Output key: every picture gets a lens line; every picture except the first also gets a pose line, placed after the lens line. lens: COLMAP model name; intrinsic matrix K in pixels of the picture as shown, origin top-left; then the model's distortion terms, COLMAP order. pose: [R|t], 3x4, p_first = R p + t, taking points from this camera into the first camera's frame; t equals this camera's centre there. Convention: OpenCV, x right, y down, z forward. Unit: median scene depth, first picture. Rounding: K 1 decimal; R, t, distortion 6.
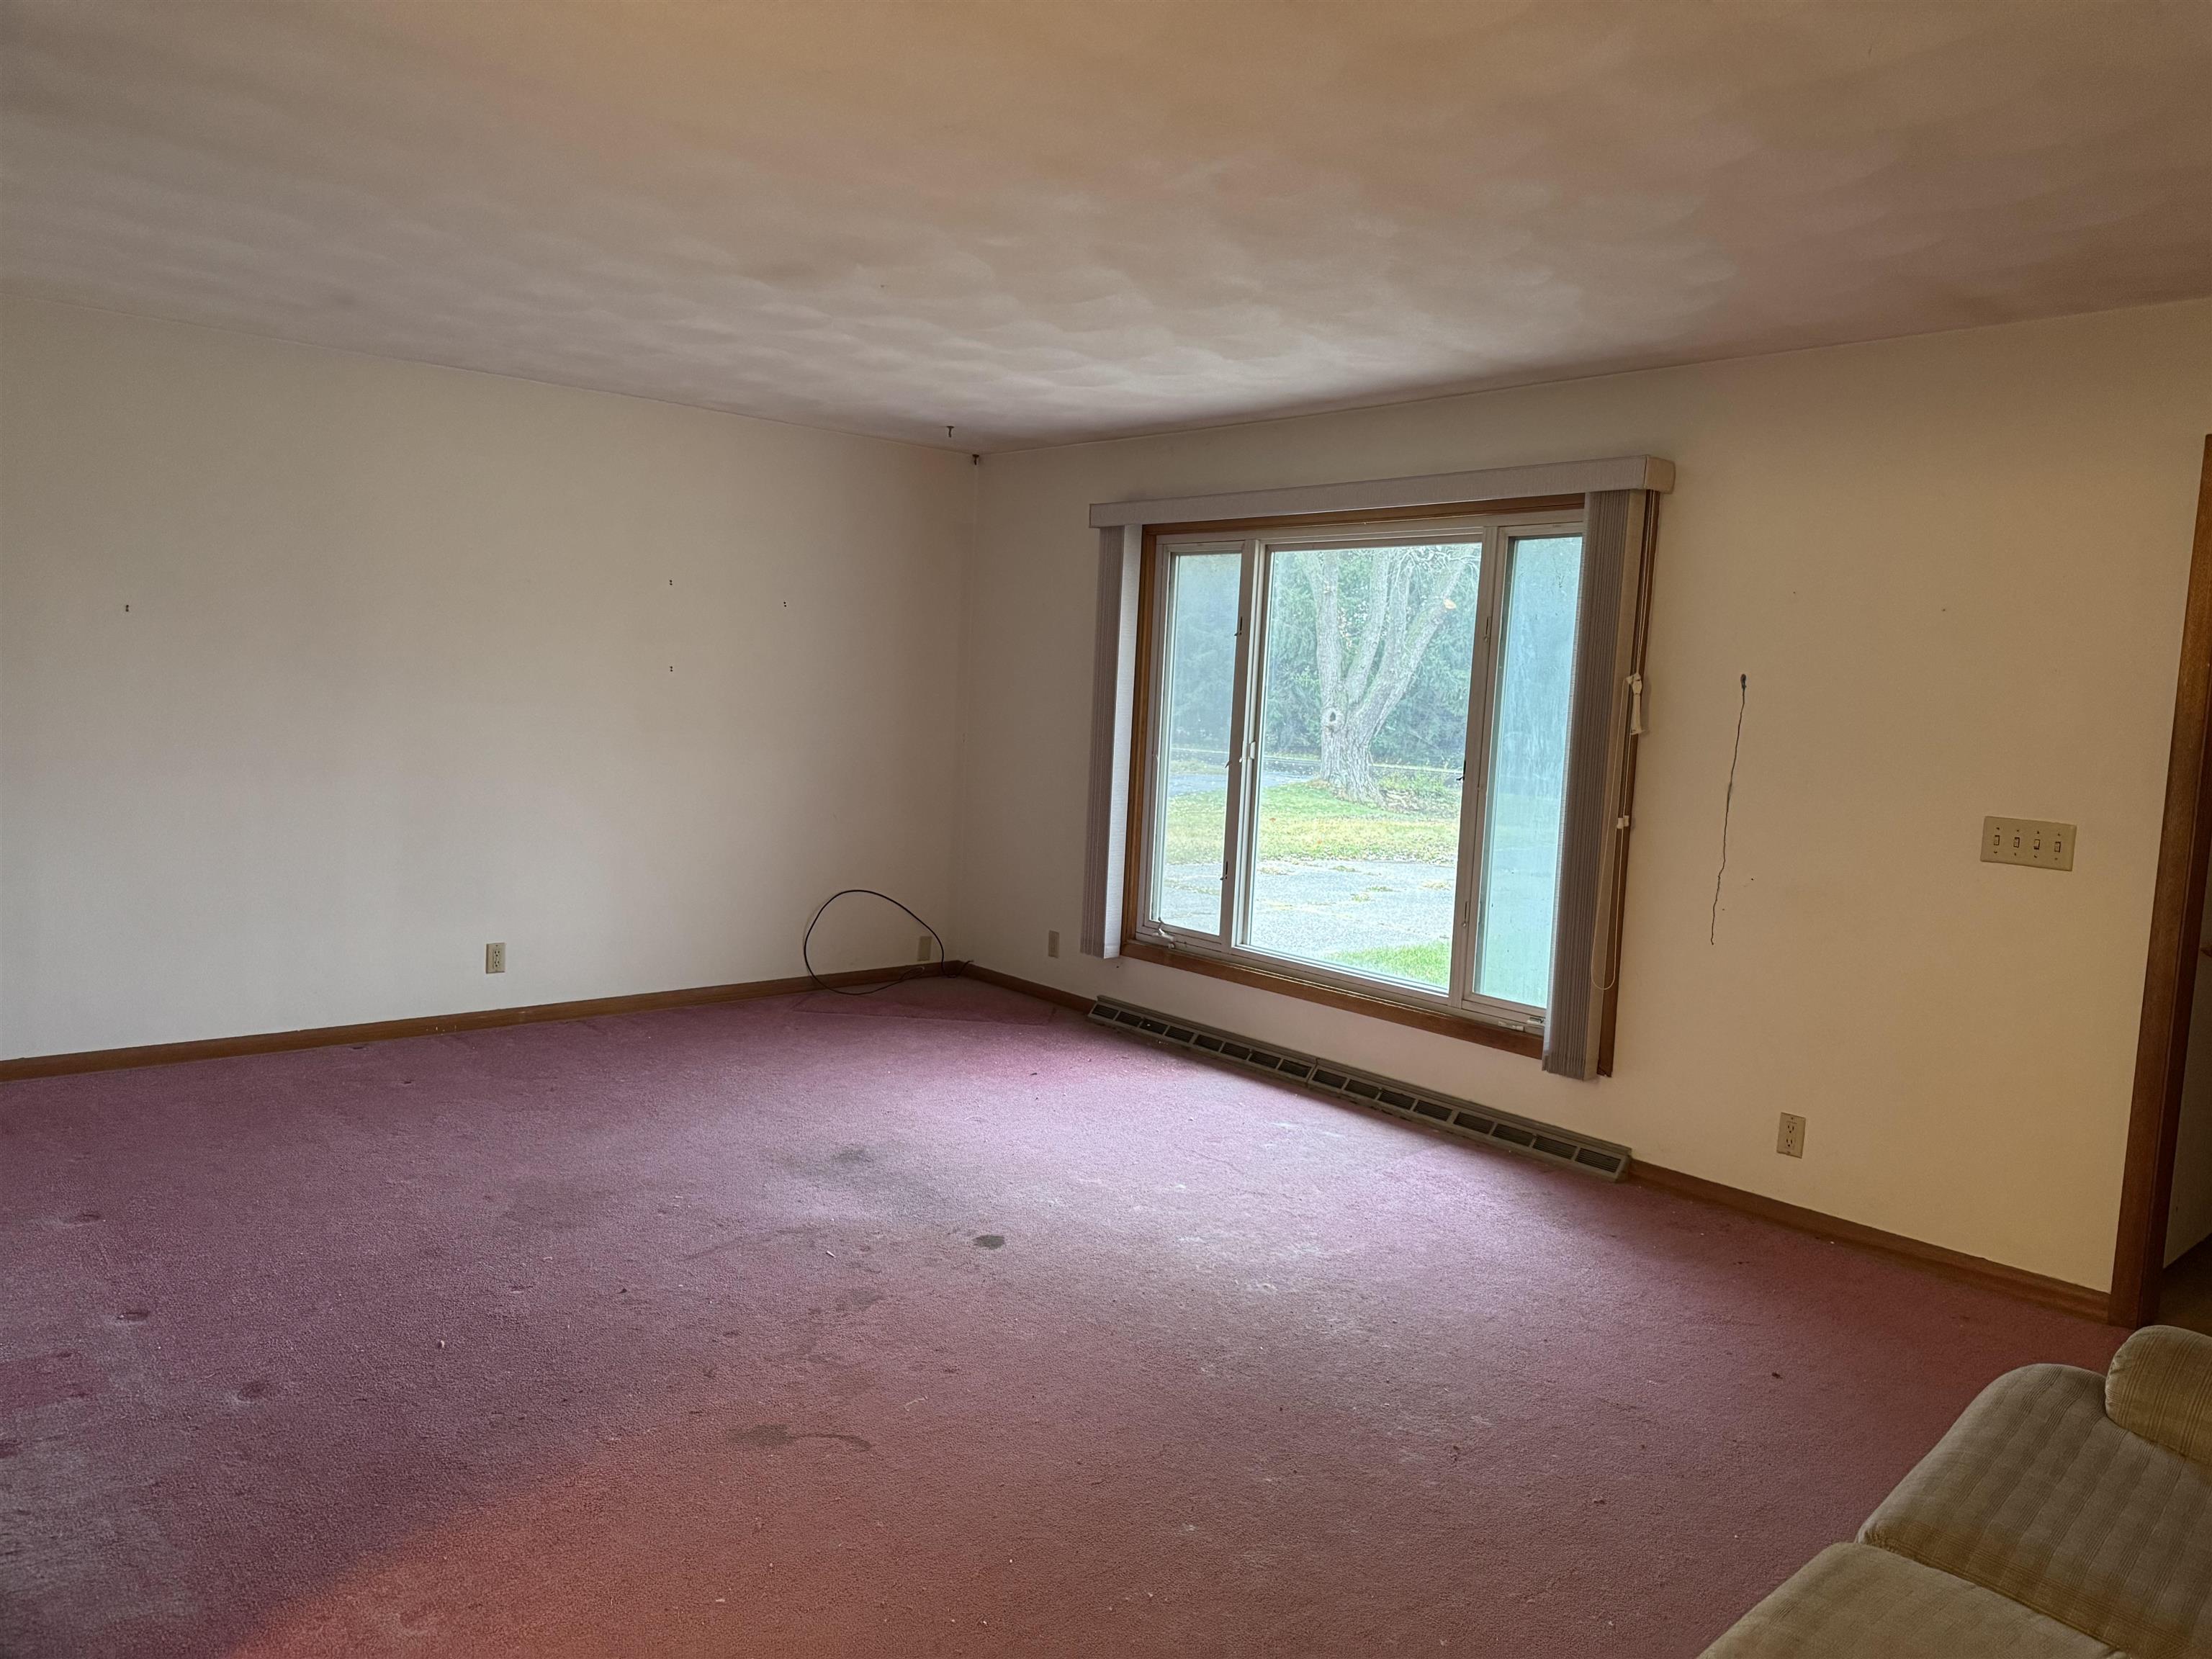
lens RADIAL K [[1561.7, 0, 1105.4], [0, 1561.7, 829.8], [0, 0, 1]] dist [0.029767, -0.026652]
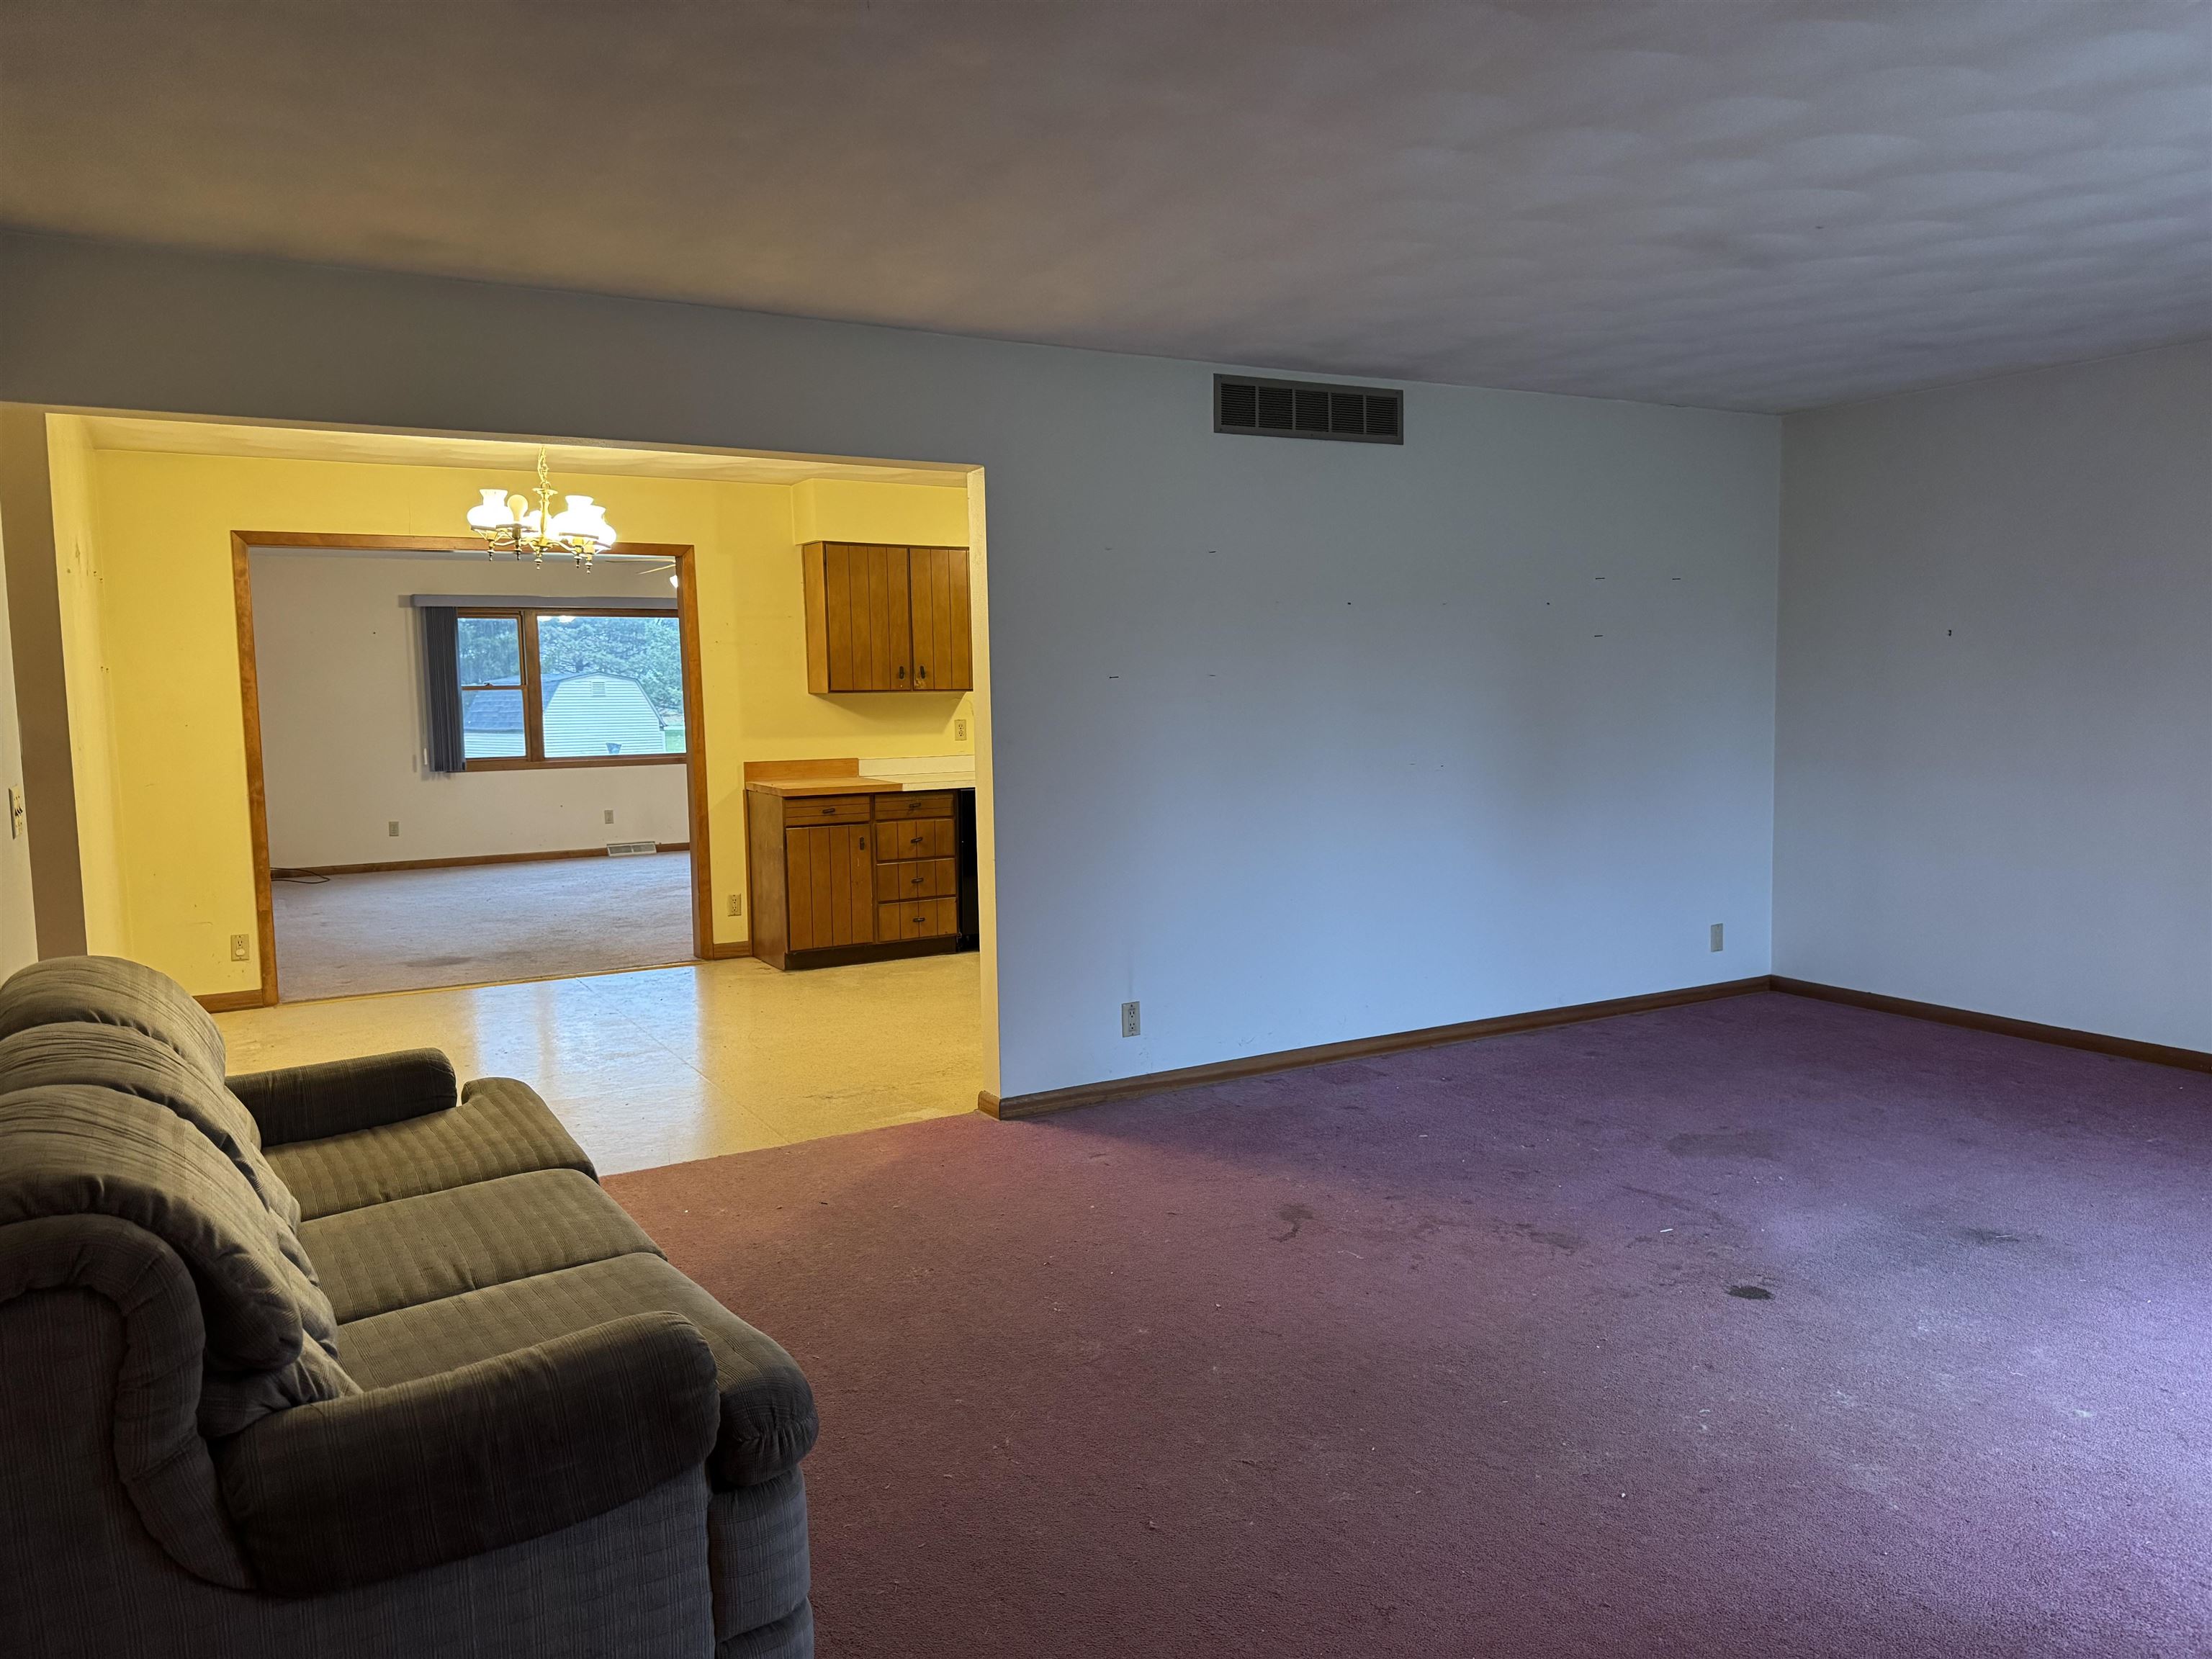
lens RADIAL K [[1561.7, 0, 1115.3], [0, 1561.7, 822.9], [0, 0, 1]] dist [0.029767, -0.026652]
pose [[-0.207576, 0.048846, -0.976999, 0.808854], [-0.093148, 0.993227, 0.069448, -0.025277], [0.973774, 0.105421, -0.201620, 0.767844]]
